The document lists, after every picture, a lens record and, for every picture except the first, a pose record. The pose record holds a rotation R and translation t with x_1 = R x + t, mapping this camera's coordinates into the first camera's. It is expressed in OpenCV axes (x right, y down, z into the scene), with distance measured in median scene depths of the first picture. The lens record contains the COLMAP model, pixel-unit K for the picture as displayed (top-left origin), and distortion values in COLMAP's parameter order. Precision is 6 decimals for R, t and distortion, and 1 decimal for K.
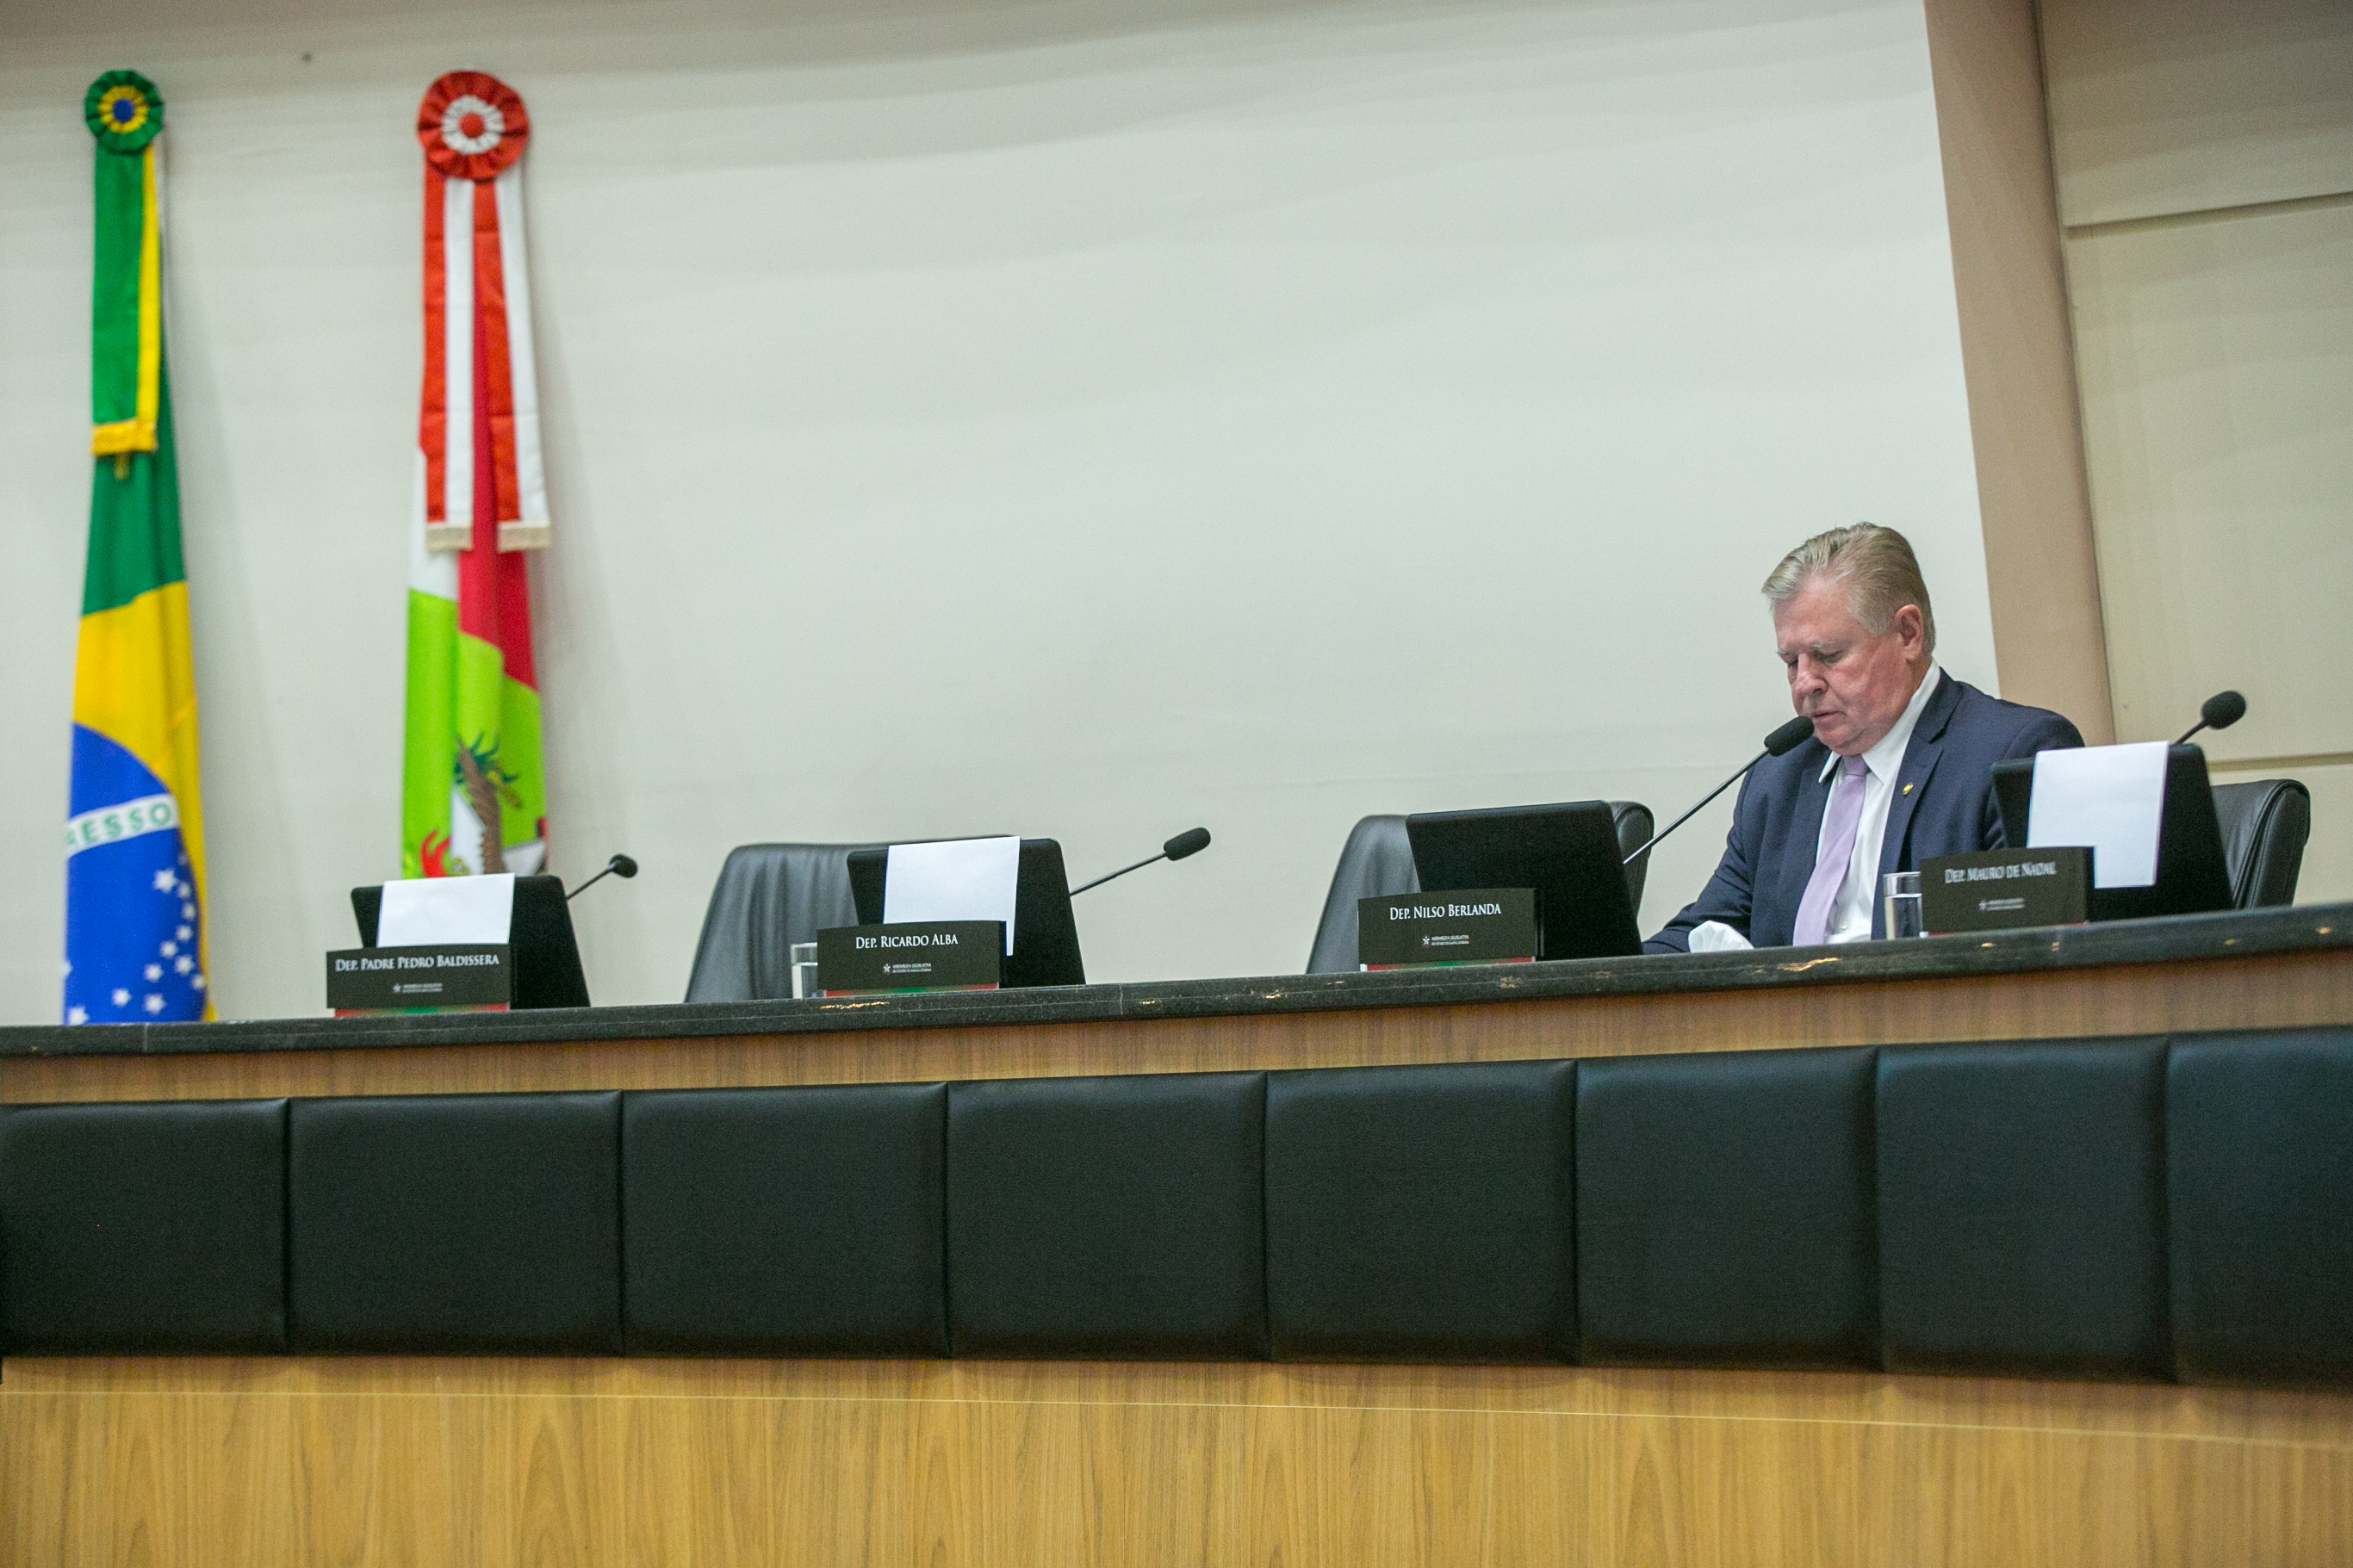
lens RADIAL K [[6989.2, 0, 1176.5], [0, 6989.2, 784.0], [0, 0, 1]] dist [-0.063844, -2.025258]
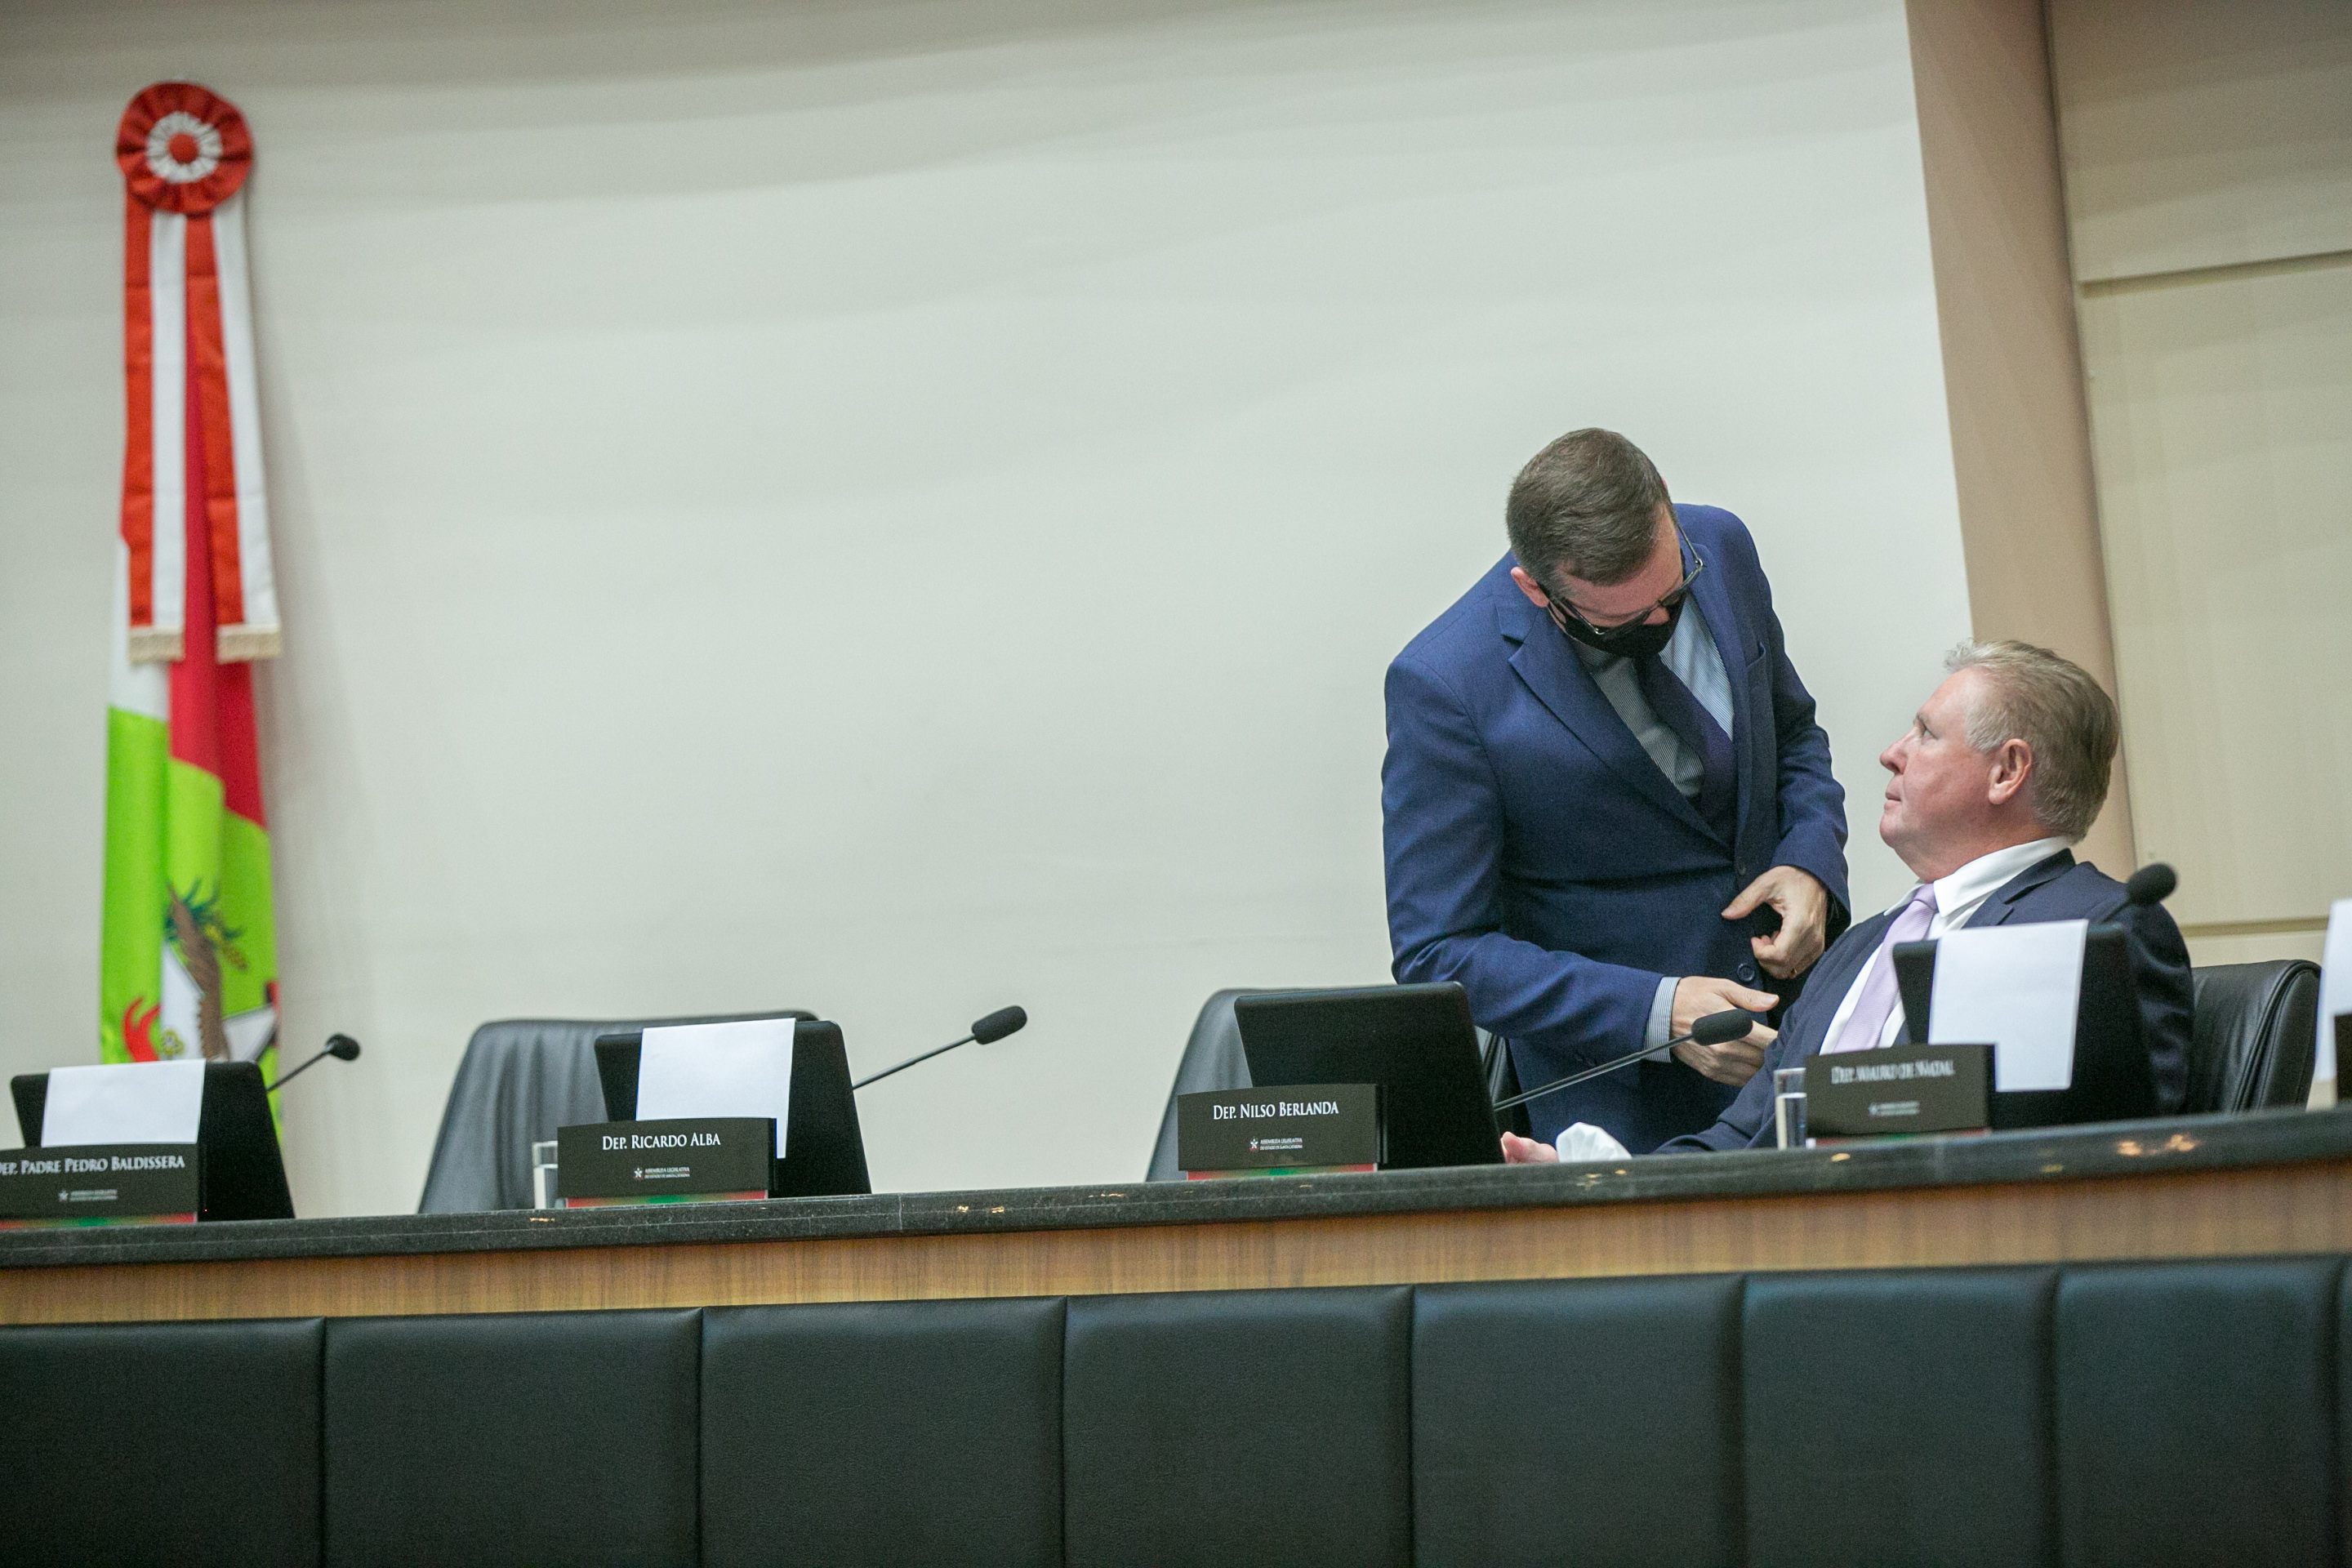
lens RADIAL K [[9066.5, 0, 1176.0], [0, 9066.5, 784.0], [0, 0, 1]] dist [0.300003, 2.680651]
pose [[0.999980, 0.001664, -0.006139, 0.029868], [-0.001736, 0.999931, -0.011661, -0.007988], [0.006119, 0.011671, 0.999913, -0.103652]]
